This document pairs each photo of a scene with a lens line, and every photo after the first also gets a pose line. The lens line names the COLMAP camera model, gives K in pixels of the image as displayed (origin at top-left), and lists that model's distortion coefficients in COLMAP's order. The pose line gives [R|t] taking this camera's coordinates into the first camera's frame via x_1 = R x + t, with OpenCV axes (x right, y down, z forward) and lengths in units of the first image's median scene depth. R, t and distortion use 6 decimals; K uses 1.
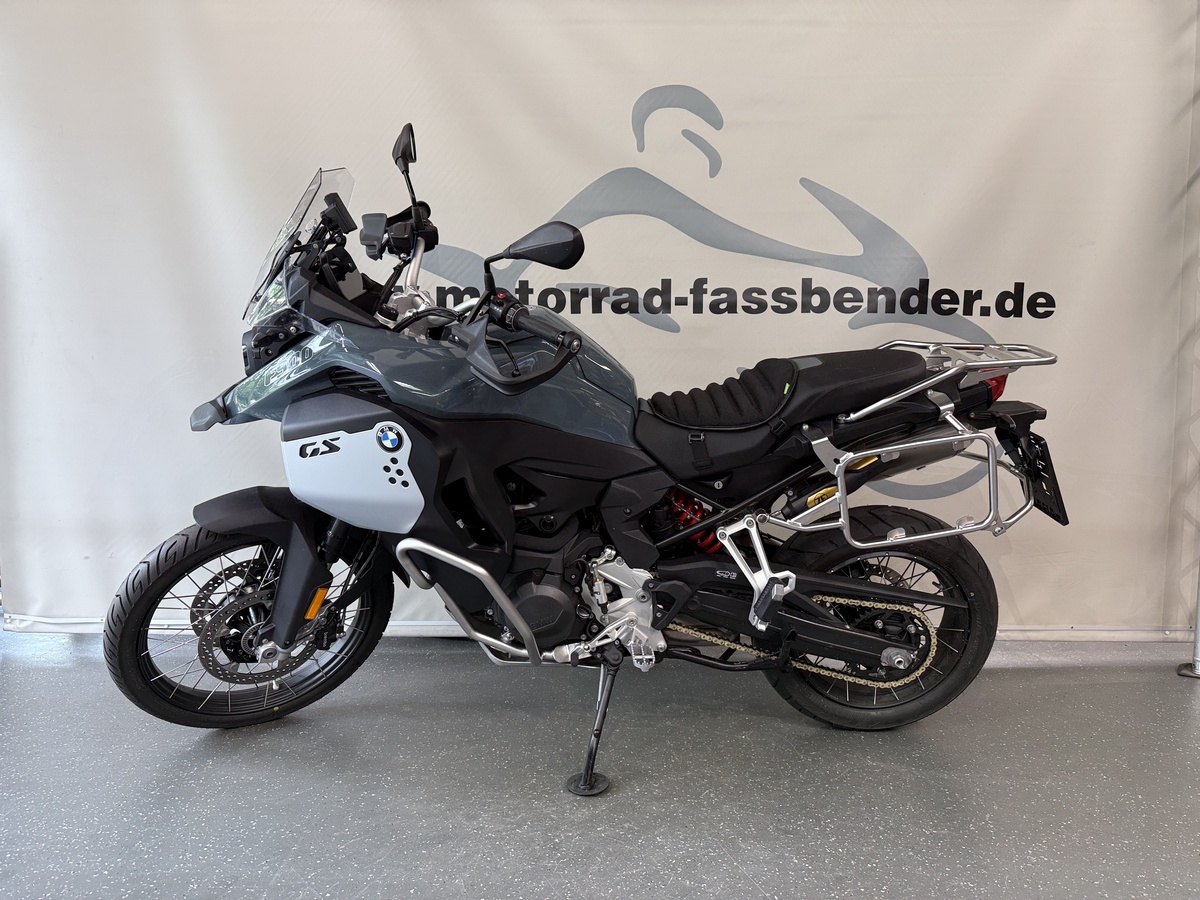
lens RADIAL K [[856.7, 0, 597.0], [0, 856.7, 453.1], [0, 0, 1]] dist [0.015432, -0.036297]
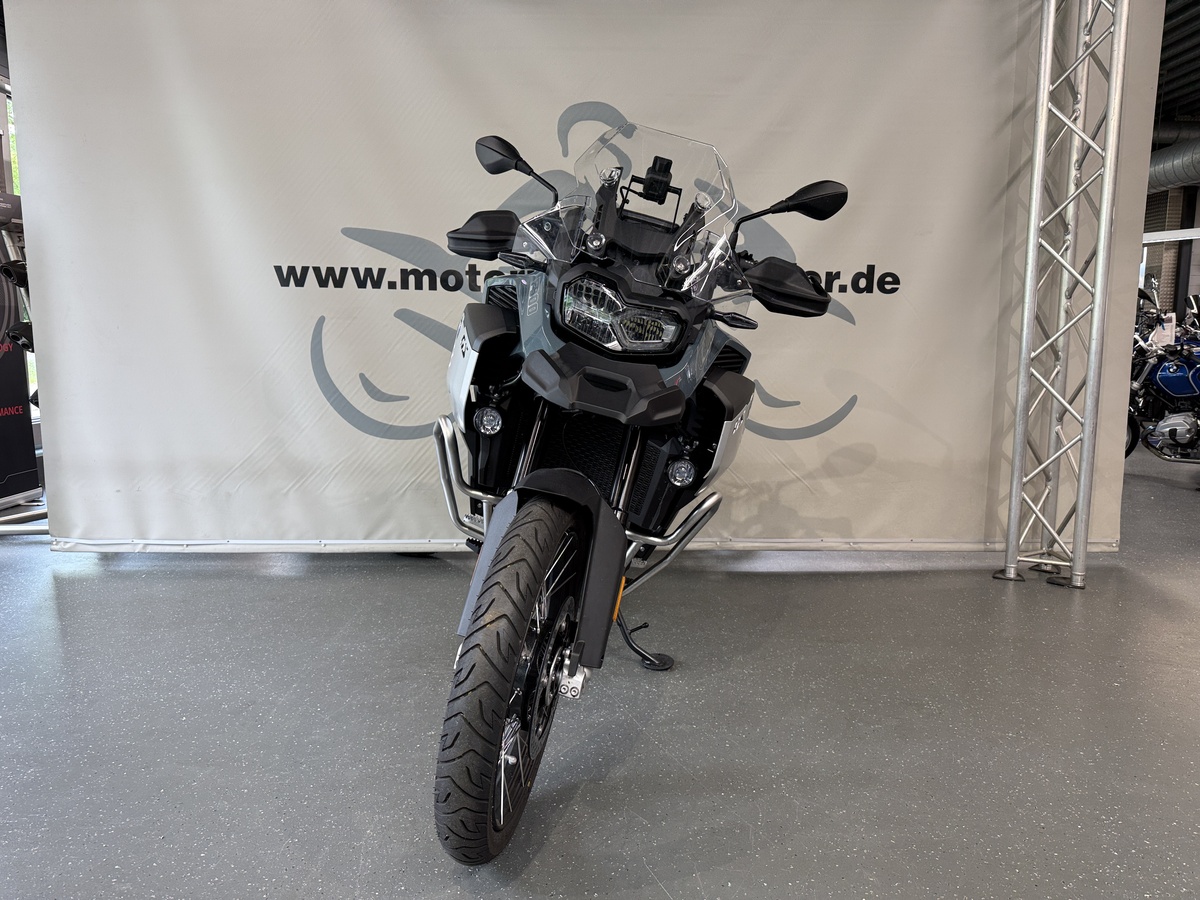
lens RADIAL K [[856.7, 0, 598.9], [0, 856.7, 436.6], [0, 0, 1]] dist [0.015432, -0.036297]
pose [[0.999840, -0.005622, 0.016966, 0.076827], [0.004999, 0.999319, 0.036567, 0.001887], [-0.017160, -0.036476, 0.999187, -0.247472]]
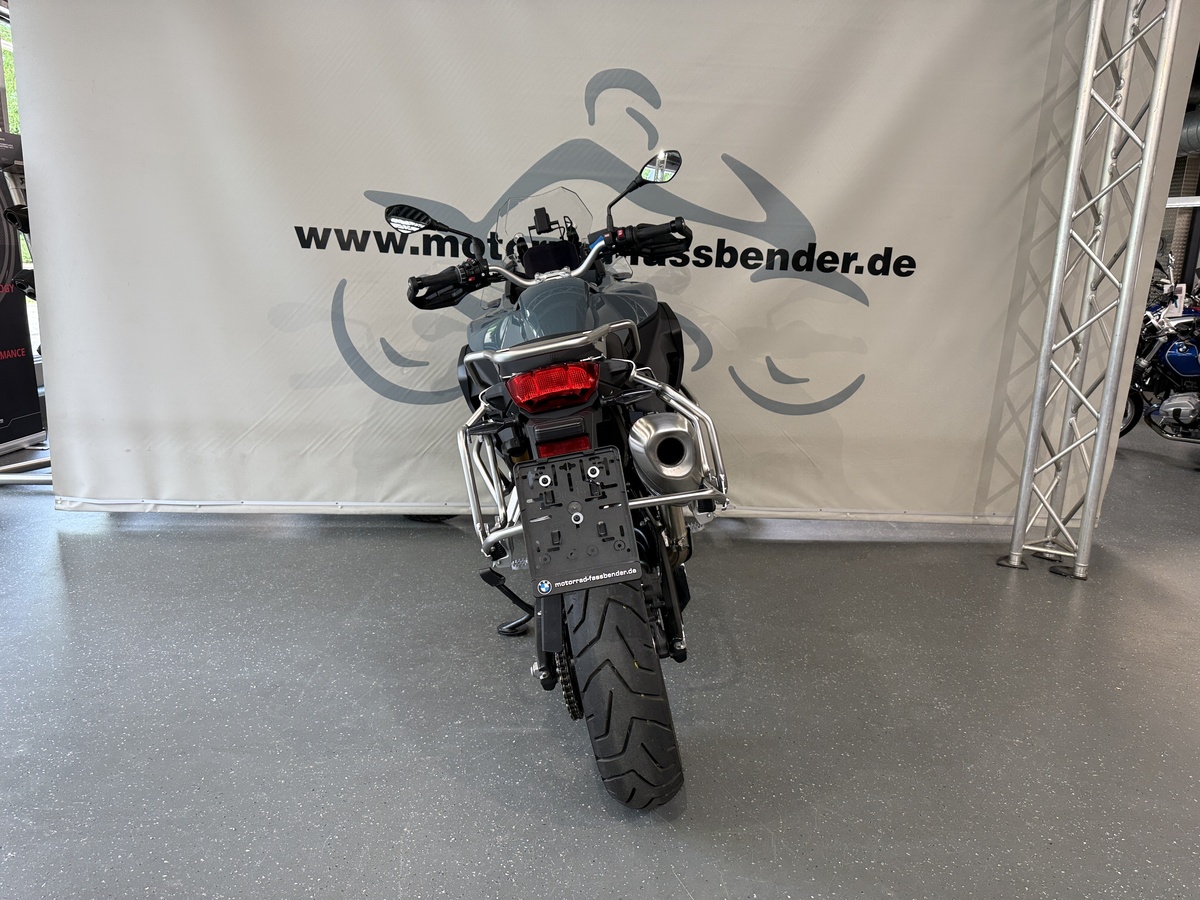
lens RADIAL K [[856.7, 0, 597.1], [0, 856.7, 444.9], [0, 0, 1]] dist [0.015432, -0.036297]
pose [[0.999291, 0.025804, 0.027424, 0.038372], [-0.029003, 0.991921, 0.123499, -0.060164], [-0.024015, -0.124207, 0.991966, -0.242377]]
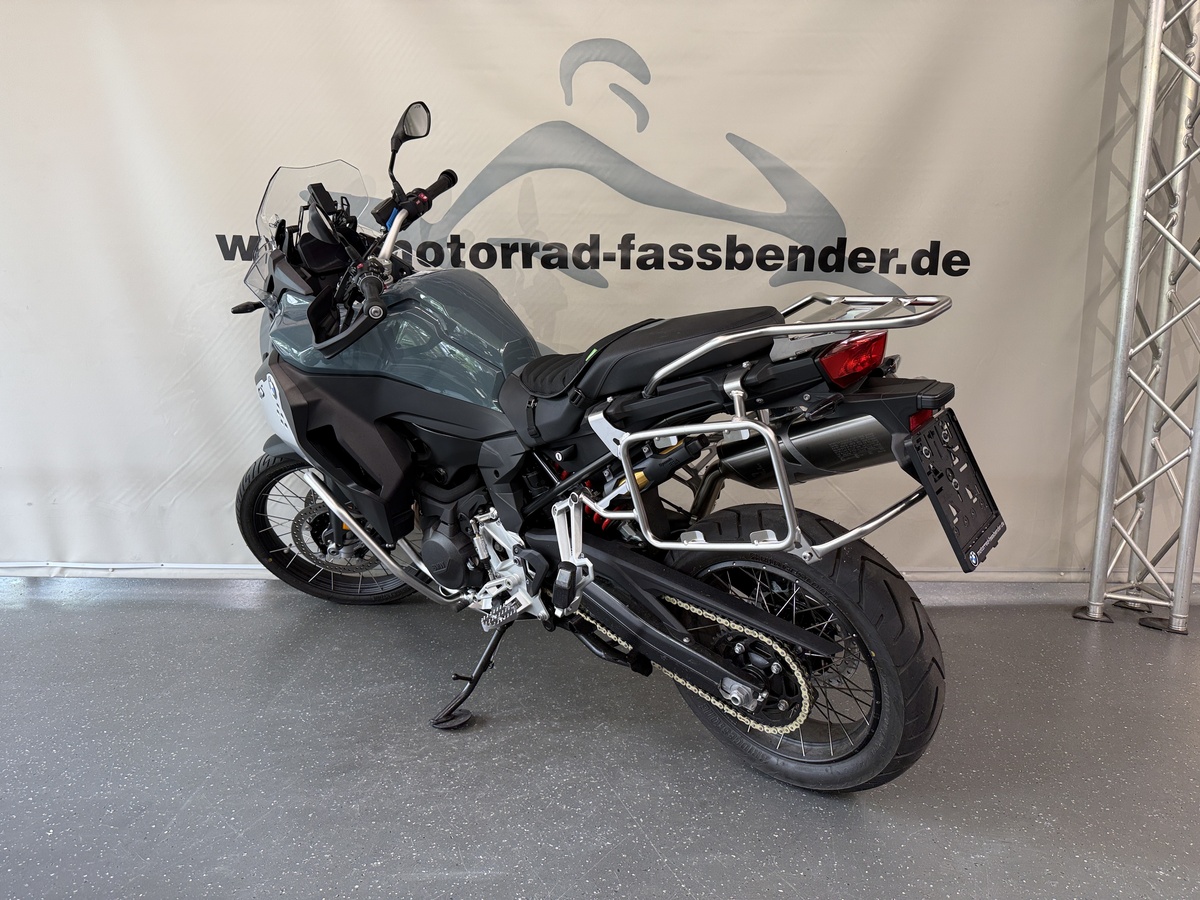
lens RADIAL K [[856.7, 0, 603.0], [0, 856.7, 444.3], [0, 0, 1]] dist [0.015432, -0.036297]
pose [[0.999833, 0.004143, 0.017792, 0.076176], [-0.005242, 0.998053, 0.062158, -0.017529], [-0.017500, -0.062241, 0.997908, -0.038436]]
